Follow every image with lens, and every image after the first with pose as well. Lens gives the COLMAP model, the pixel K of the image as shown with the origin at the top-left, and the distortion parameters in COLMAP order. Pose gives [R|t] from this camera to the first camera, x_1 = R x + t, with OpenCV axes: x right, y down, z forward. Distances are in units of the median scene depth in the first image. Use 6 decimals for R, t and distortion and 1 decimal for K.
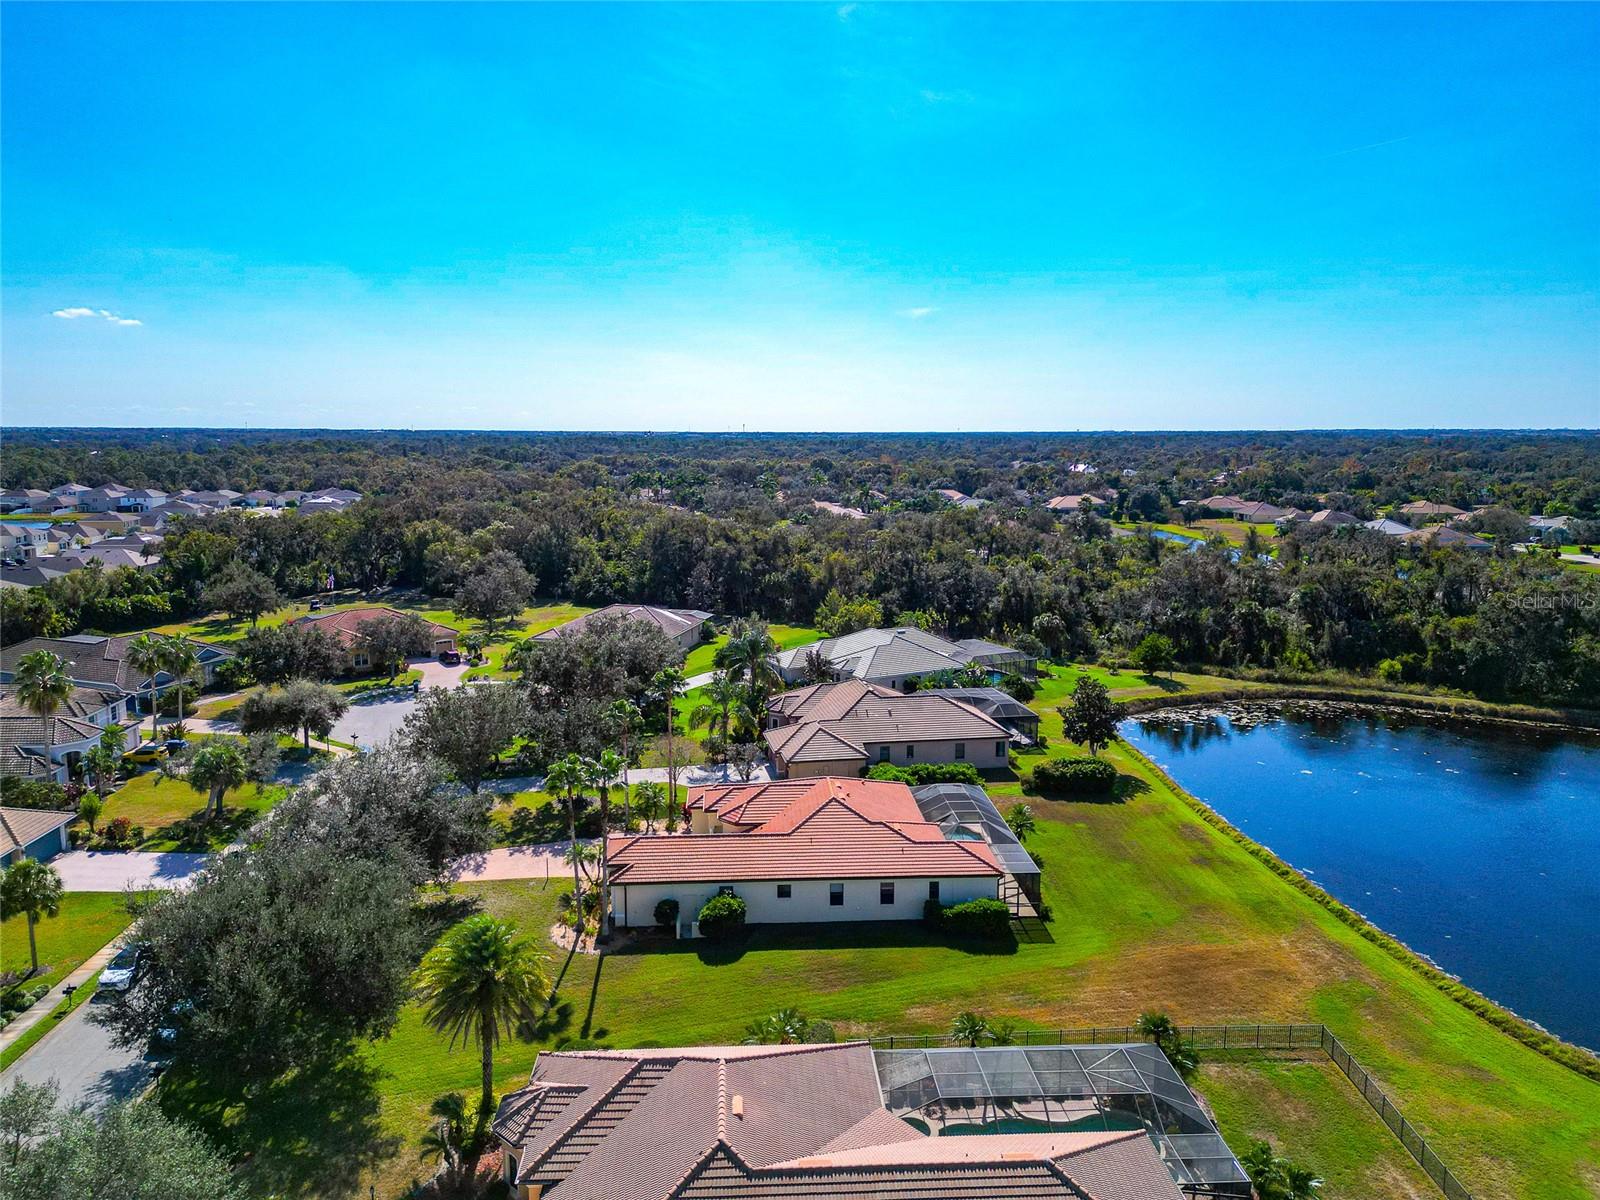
lens RADIAL K [[1136.4, 0, 799.9], [0, 1136.4, 623.6], [0, 0, 1]] dist [0.080848, -0.087994]
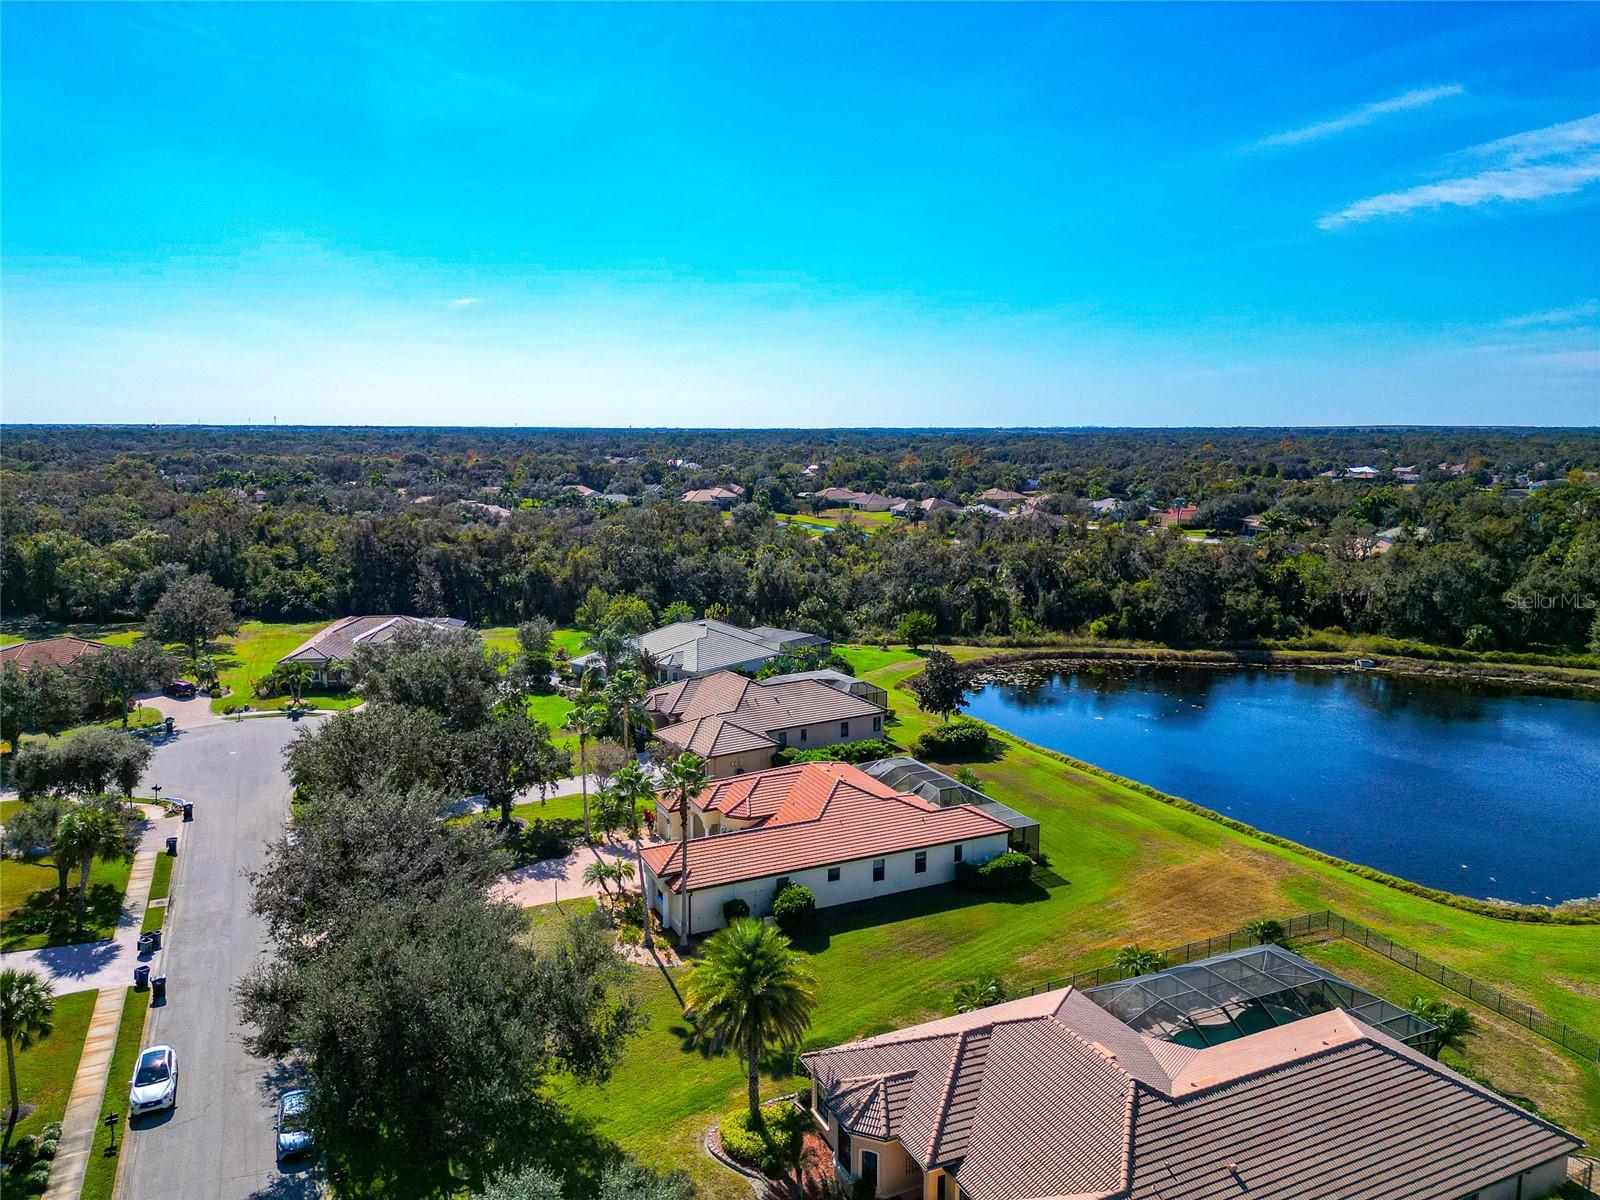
lens RADIAL K [[1132.6, 0, 800.0], [0, 1132.6, 600.0], [0, 0, 1]] dist [0.083310, -0.086049]
pose [[0.924678, -0.057229, 0.376425, -0.285841], [0.063341, 0.997984, -0.003868, -0.006608], [-0.375445, 0.027420, 0.926439, 0.039468]]
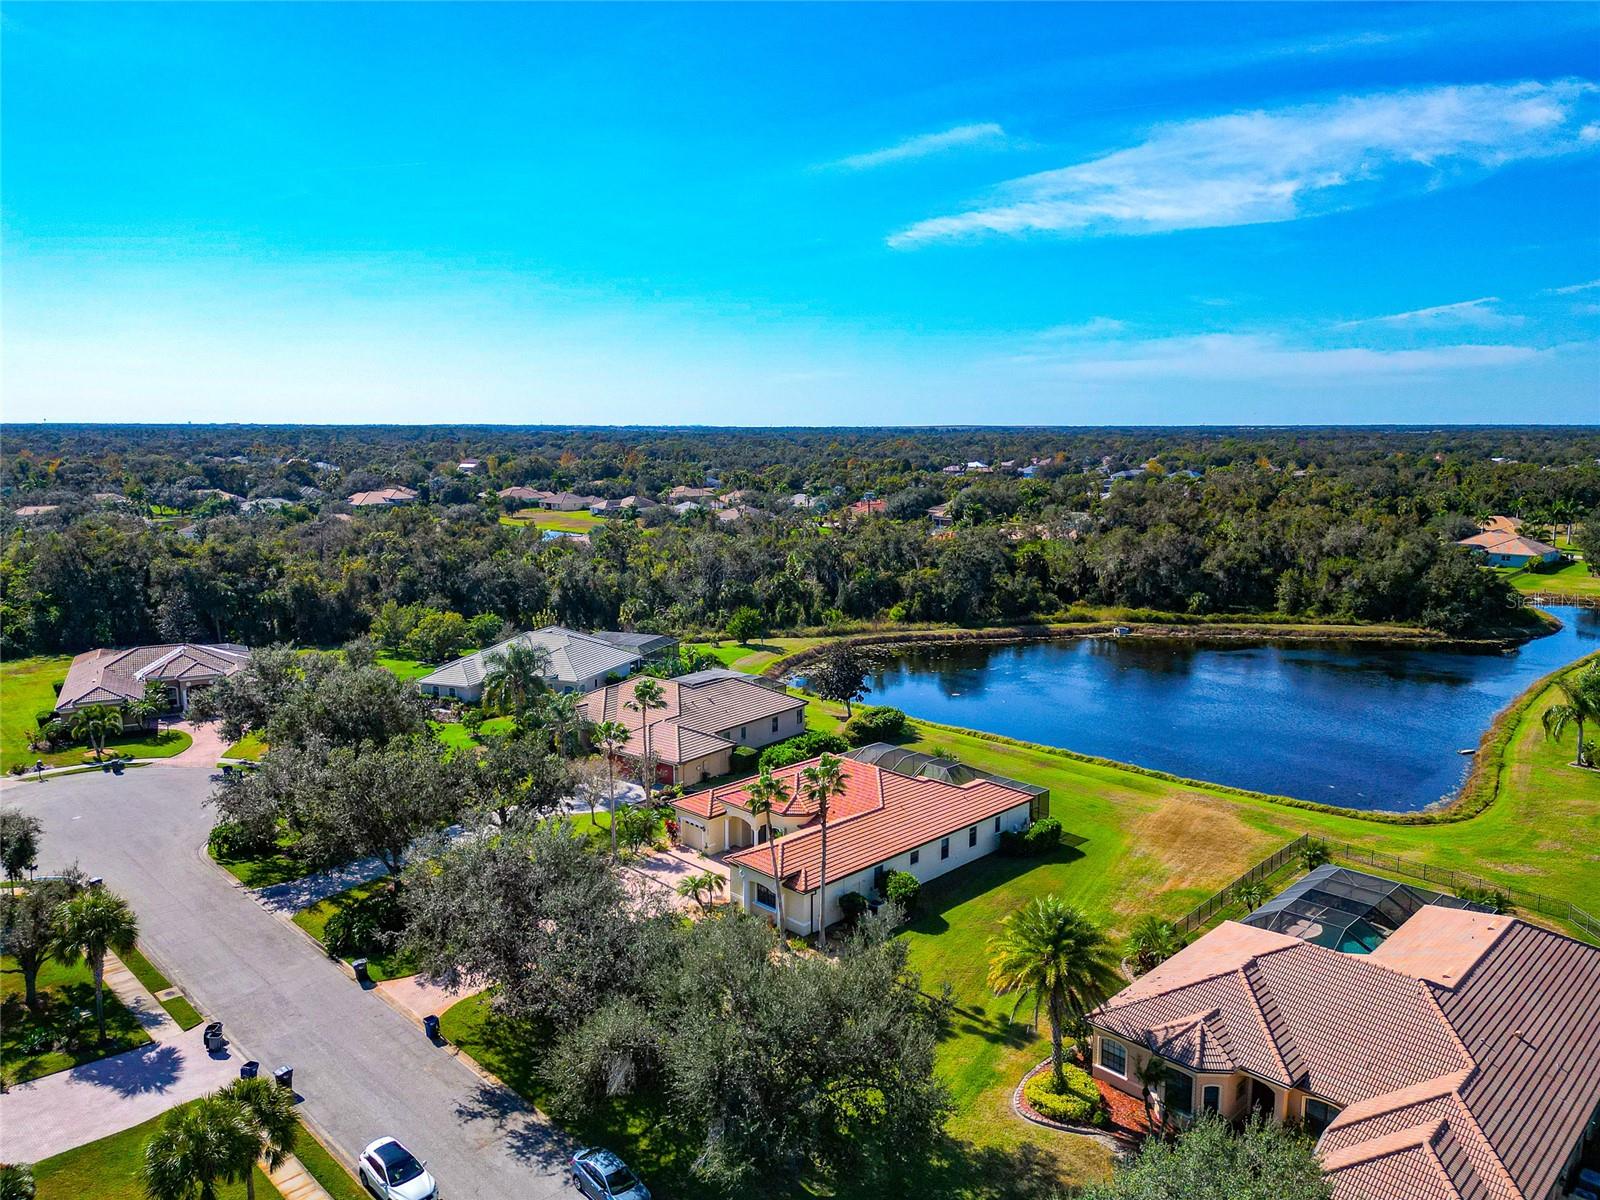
lens RADIAL K [[1132.6, 0, 800.0], [0, 1132.6, 600.0], [0, 0, 1]] dist [0.083310, -0.086049]
pose [[0.742202, -0.102351, 0.662314, -0.533347], [0.111956, 0.993317, 0.028043, -0.031227], [-0.660759, 0.053337, 0.748701, 0.182894]]
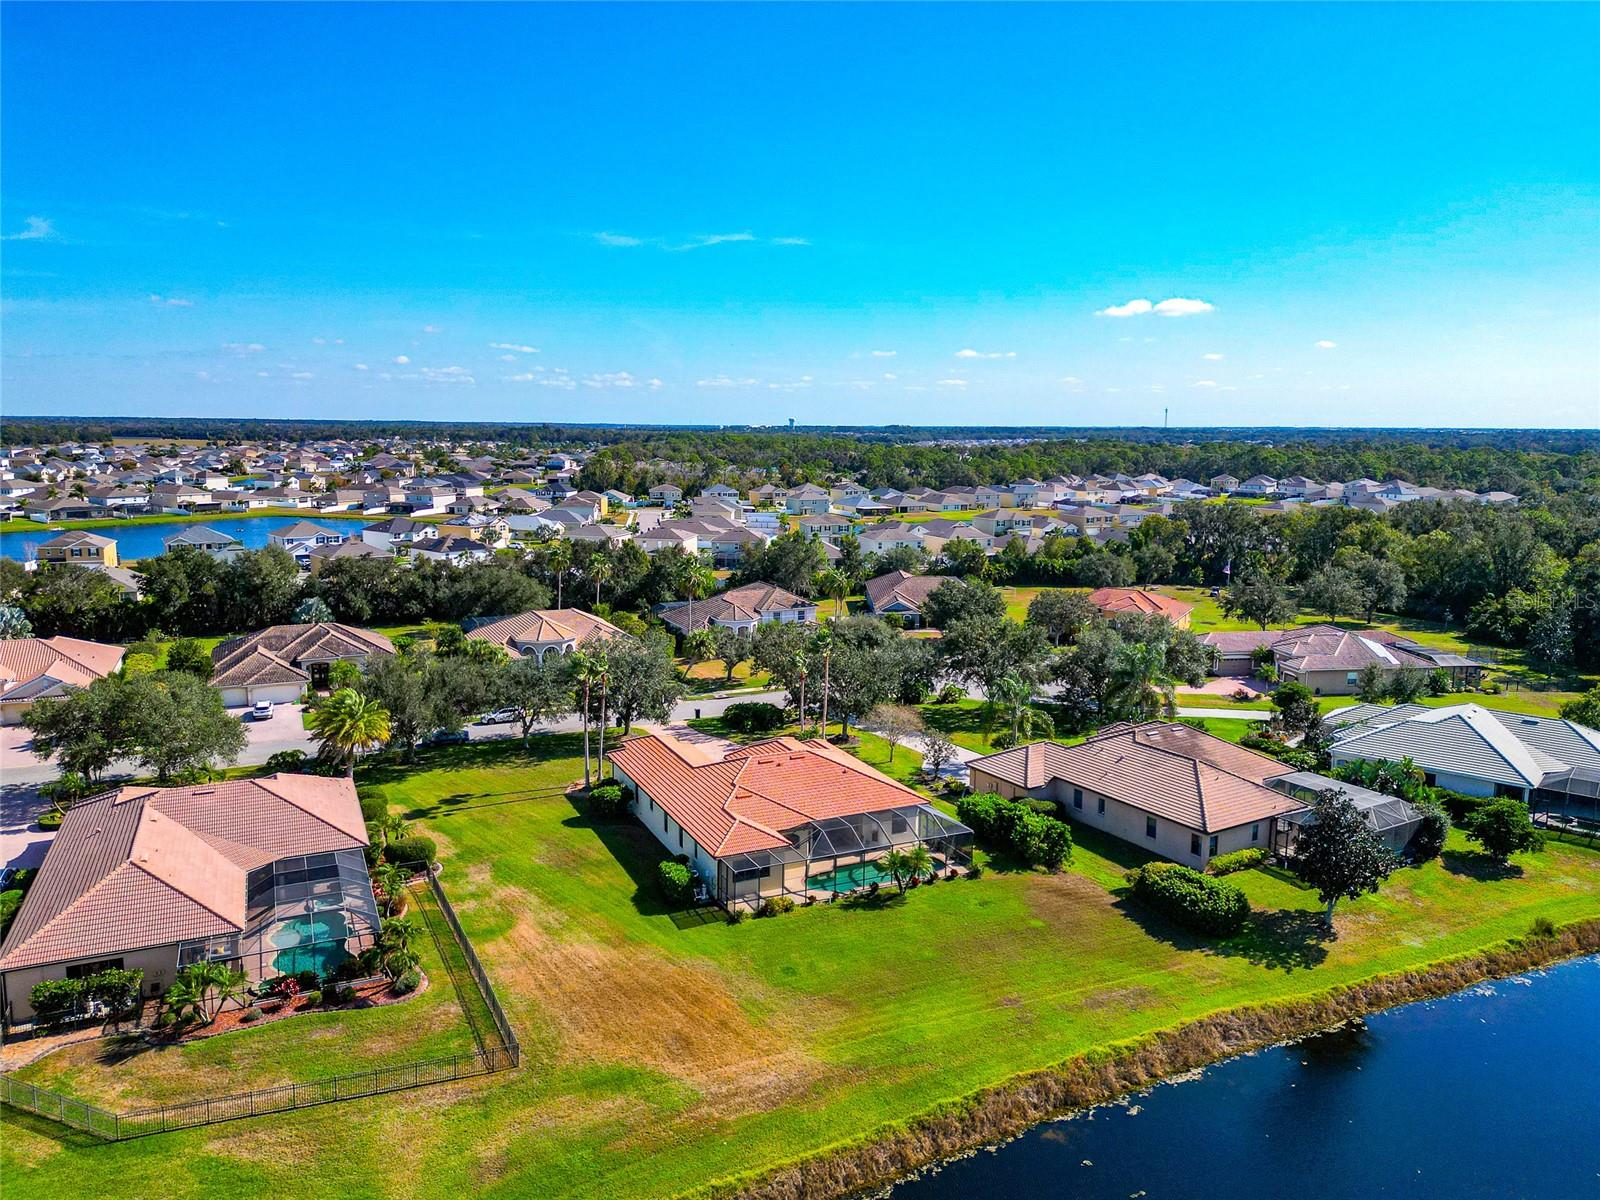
lens RADIAL K [[1132.6, 0, 800.0], [0, 1132.6, 600.0], [0, 0, 1]] dist [0.083310, -0.086049]
pose [[0.379126, 0.148692, -0.913320, 0.755089], [-0.171662, 0.981175, 0.088480, -0.072151], [0.909283, 0.123237, 0.397514, 0.447042]]
